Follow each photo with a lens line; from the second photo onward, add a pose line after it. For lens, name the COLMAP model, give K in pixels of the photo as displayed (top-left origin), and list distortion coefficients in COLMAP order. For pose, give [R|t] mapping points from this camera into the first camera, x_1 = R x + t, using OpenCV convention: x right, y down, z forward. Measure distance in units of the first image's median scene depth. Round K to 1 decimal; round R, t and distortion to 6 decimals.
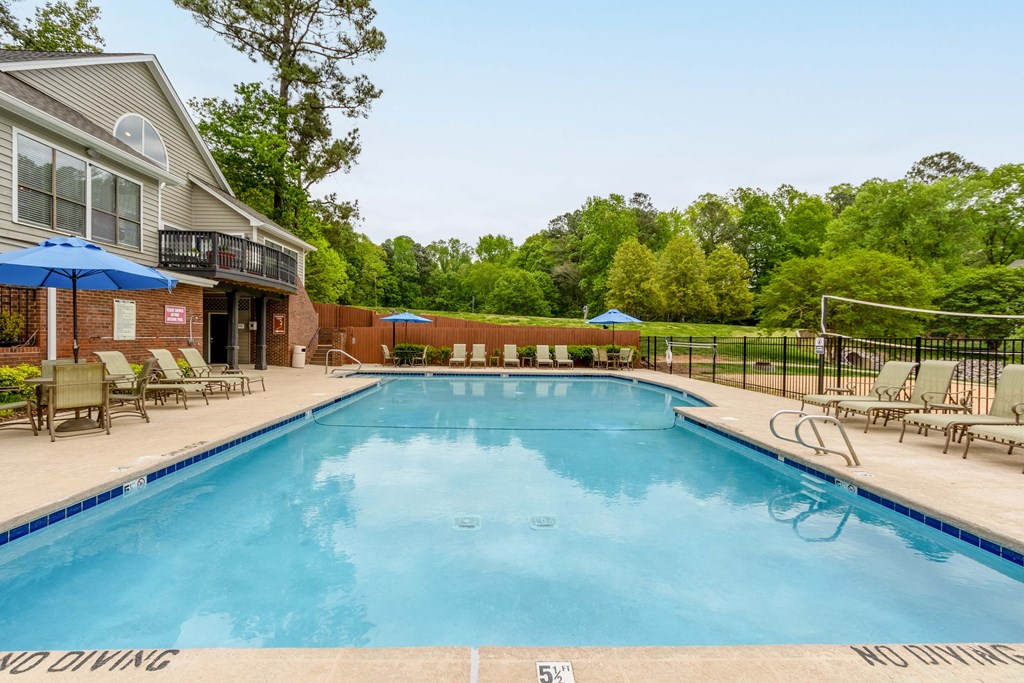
lens RADIAL K [[468.1, 0, 512.0], [0, 468.1, 341.5], [0, 0, 1]] dist [-0.003219, -0.000433]
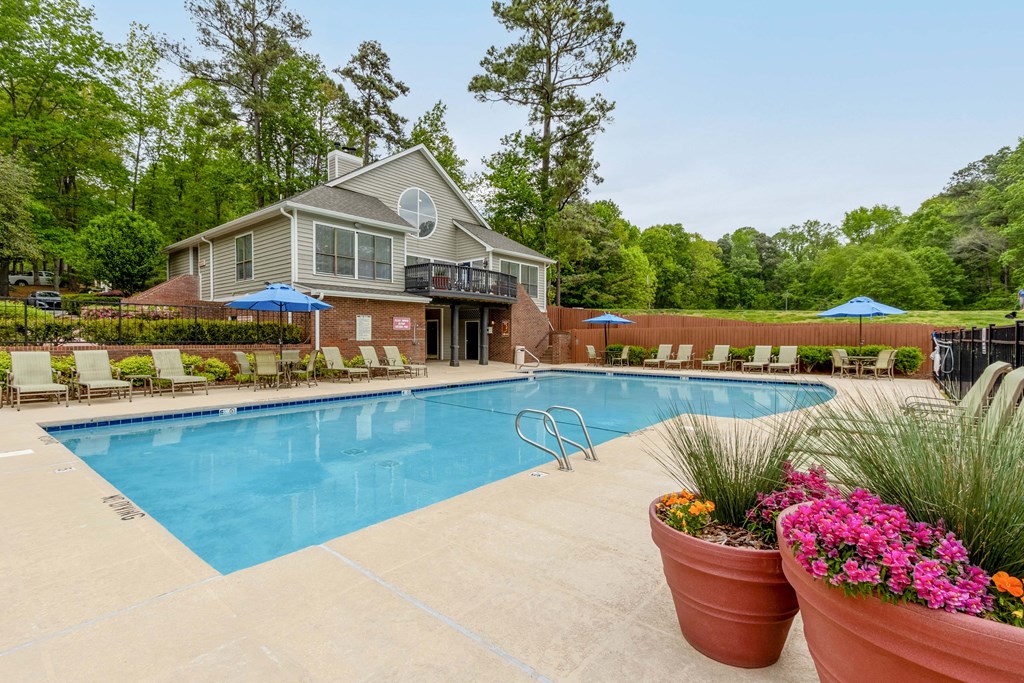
lens RADIAL K [[485.3, 0, 512.0], [0, 485.3, 341.5], [0, 0, 1]] dist [-0.001051, 0.000030]
pose [[0.742002, -0.007454, -0.670357, 0.216281], [0.001449, 0.999954, -0.009515, 0.005656], [0.670397, 0.006089, 0.741978, 0.038964]]
